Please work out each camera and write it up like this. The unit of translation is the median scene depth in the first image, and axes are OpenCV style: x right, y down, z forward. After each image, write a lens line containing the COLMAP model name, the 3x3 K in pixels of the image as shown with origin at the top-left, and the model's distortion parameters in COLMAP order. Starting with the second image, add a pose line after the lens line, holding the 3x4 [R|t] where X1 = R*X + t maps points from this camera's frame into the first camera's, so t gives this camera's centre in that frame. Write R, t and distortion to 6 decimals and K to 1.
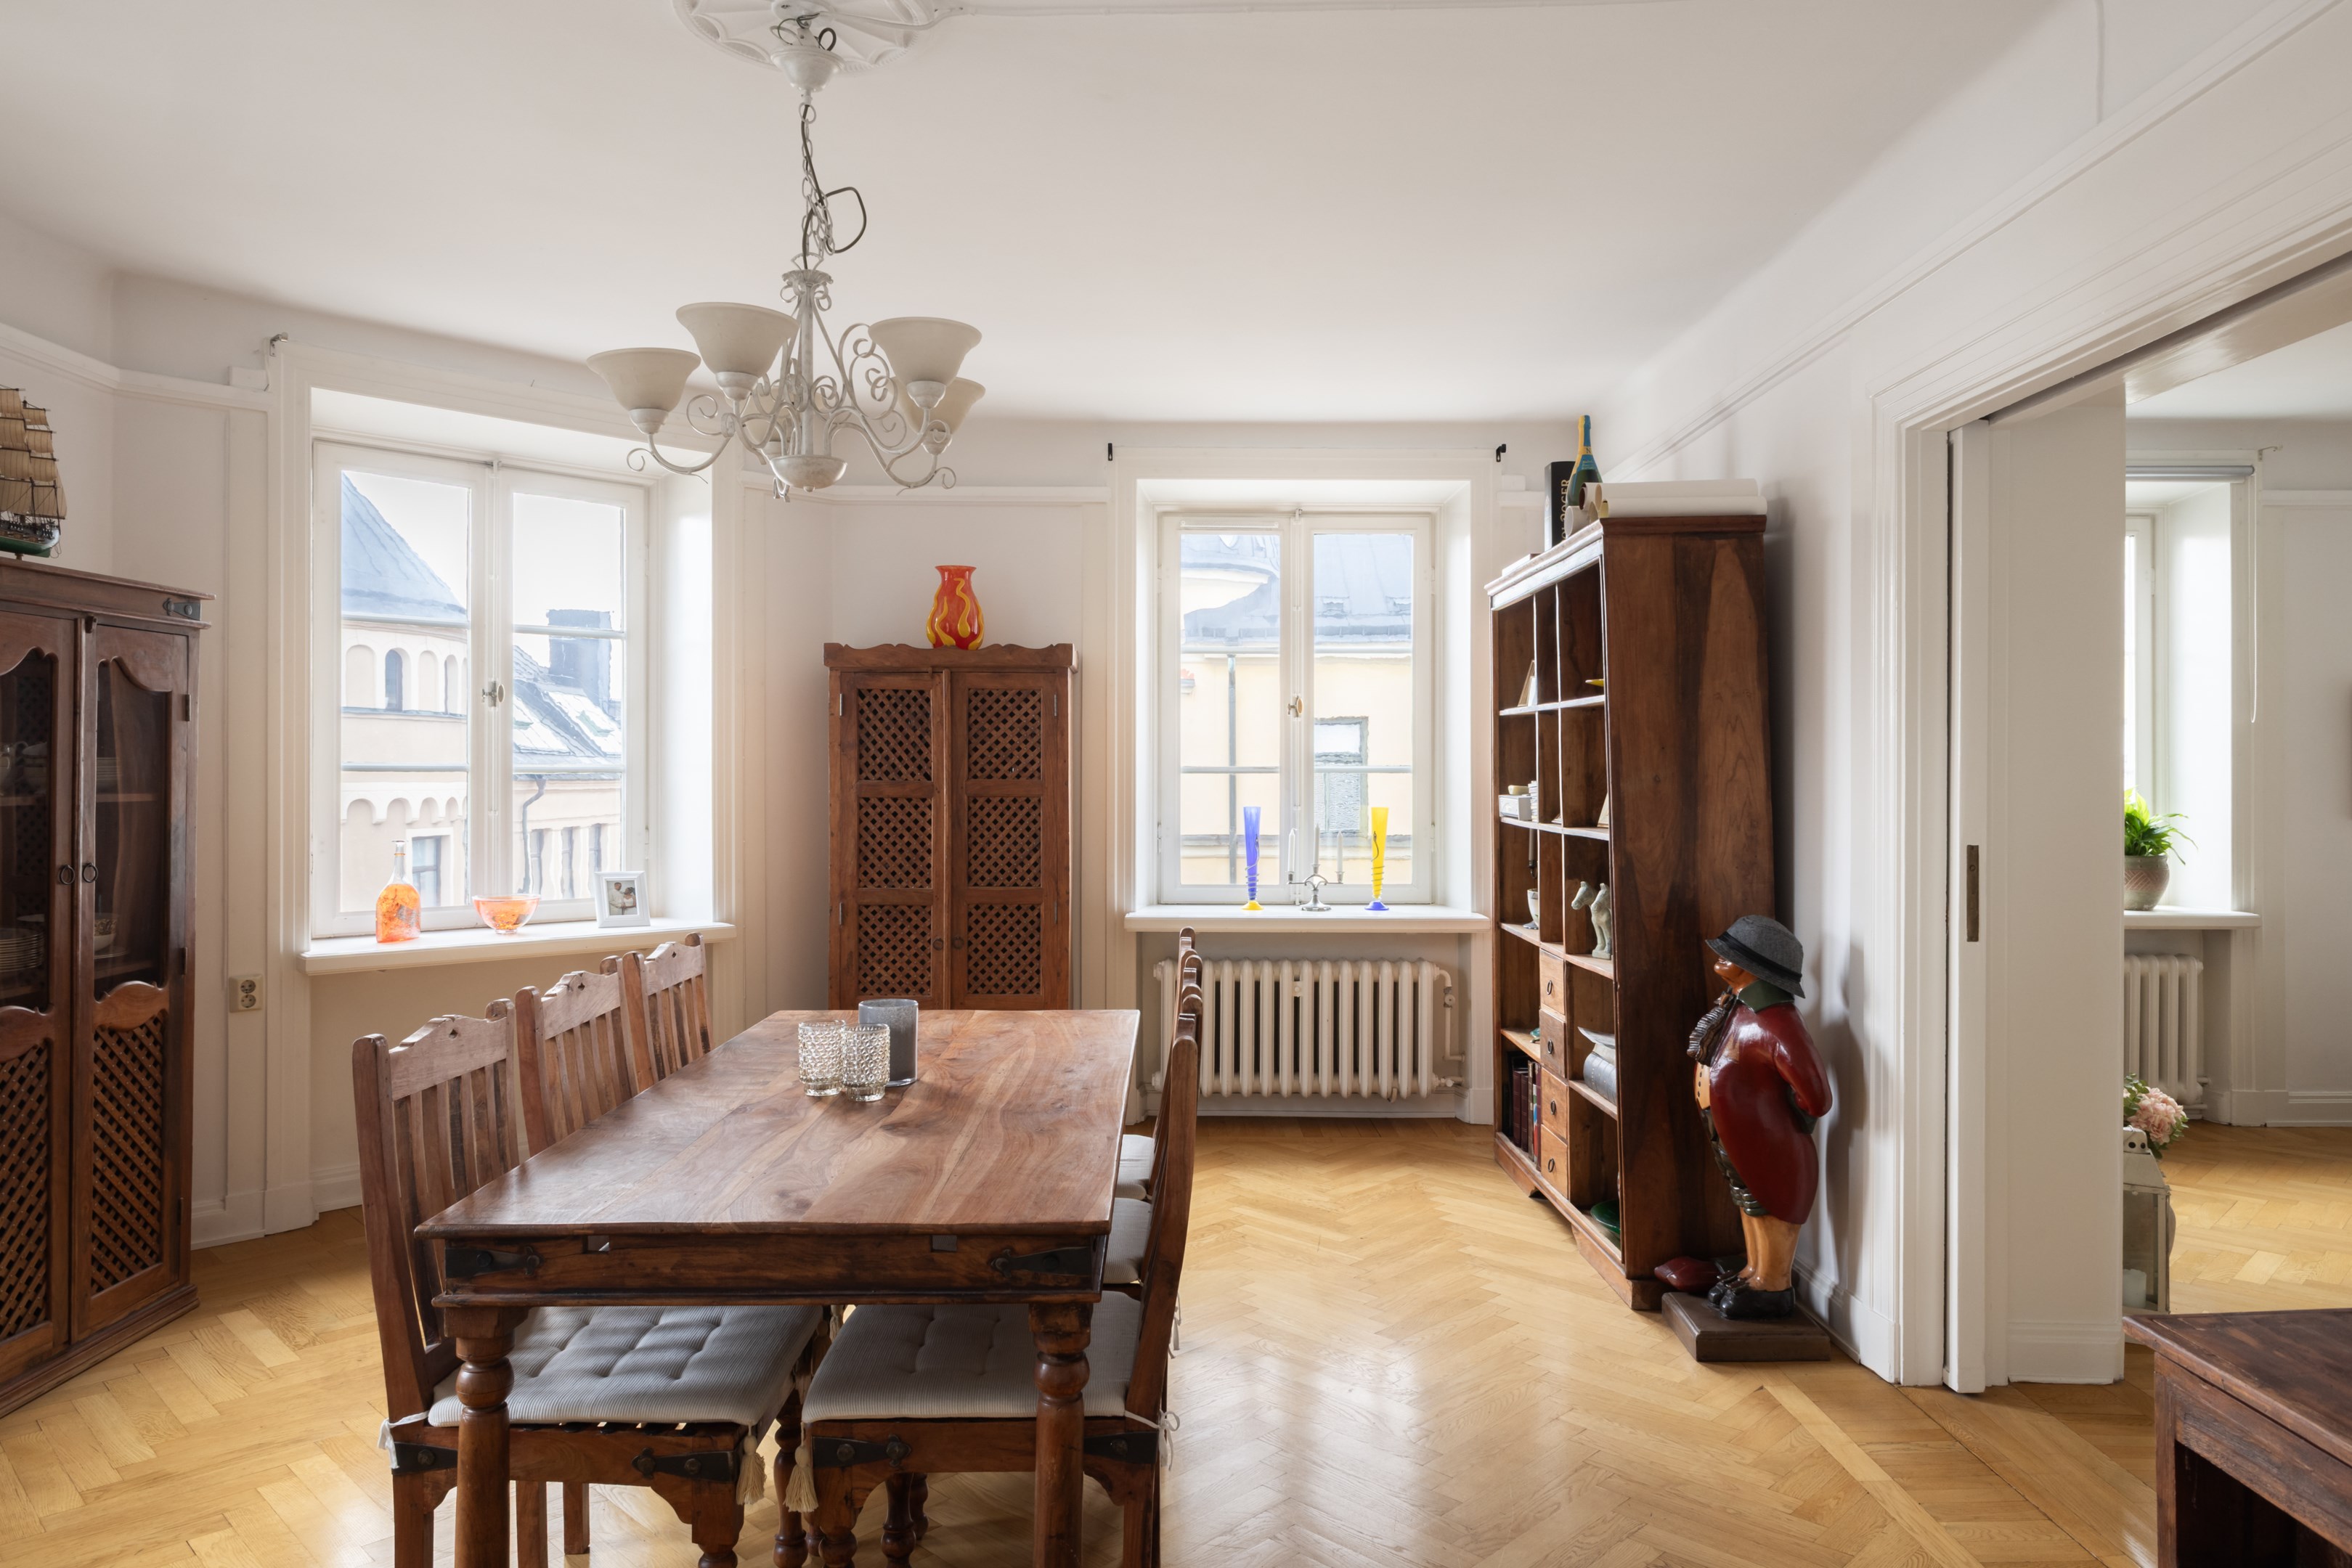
lens RADIAL K [[1513.7, 0, 1176.0], [0, 1513.7, 784.0], [0, 0, 1]] dist [0.002341, -0.001088]
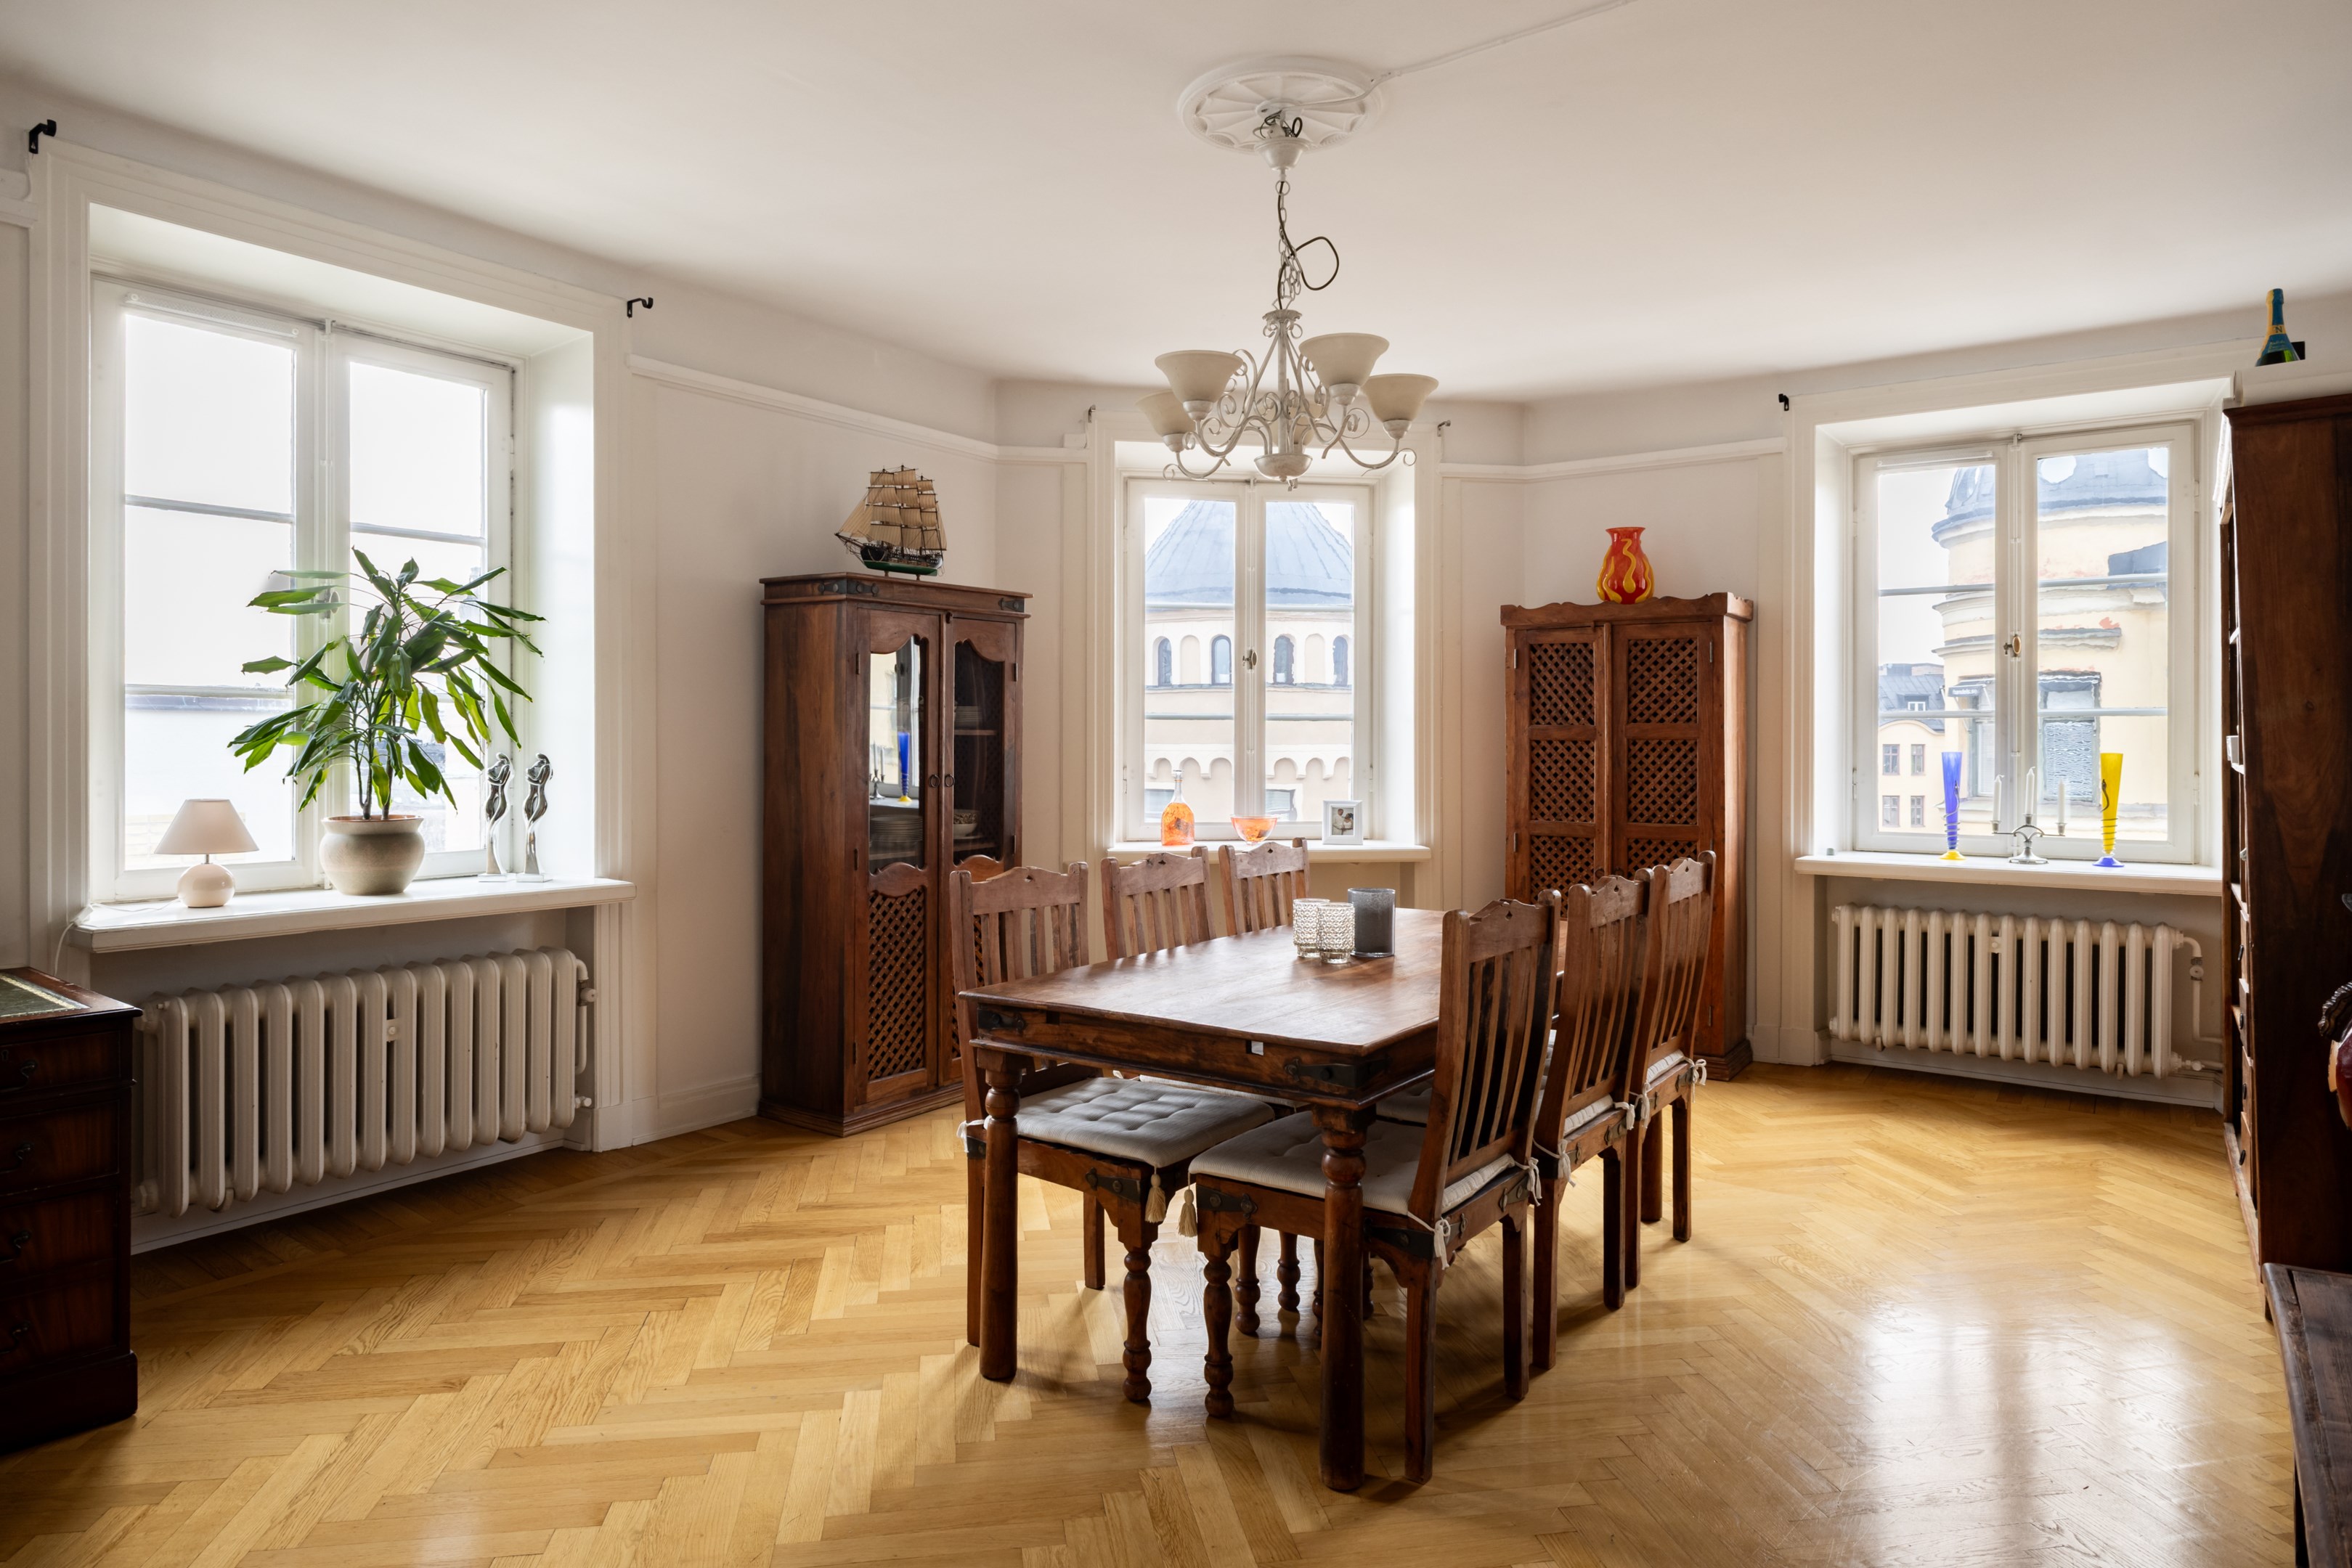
lens RADIAL K [[1418.8, 0, 1167.6], [0, 1418.8, 759.6], [0, 0, 1]] dist [-0.015234, -0.001644]
pose [[0.804377, 0.006498, -0.594084, 0.201150], [-0.003808, 0.999976, 0.005782, 0.018306], [0.594107, -0.002388, 0.804382, -0.012898]]
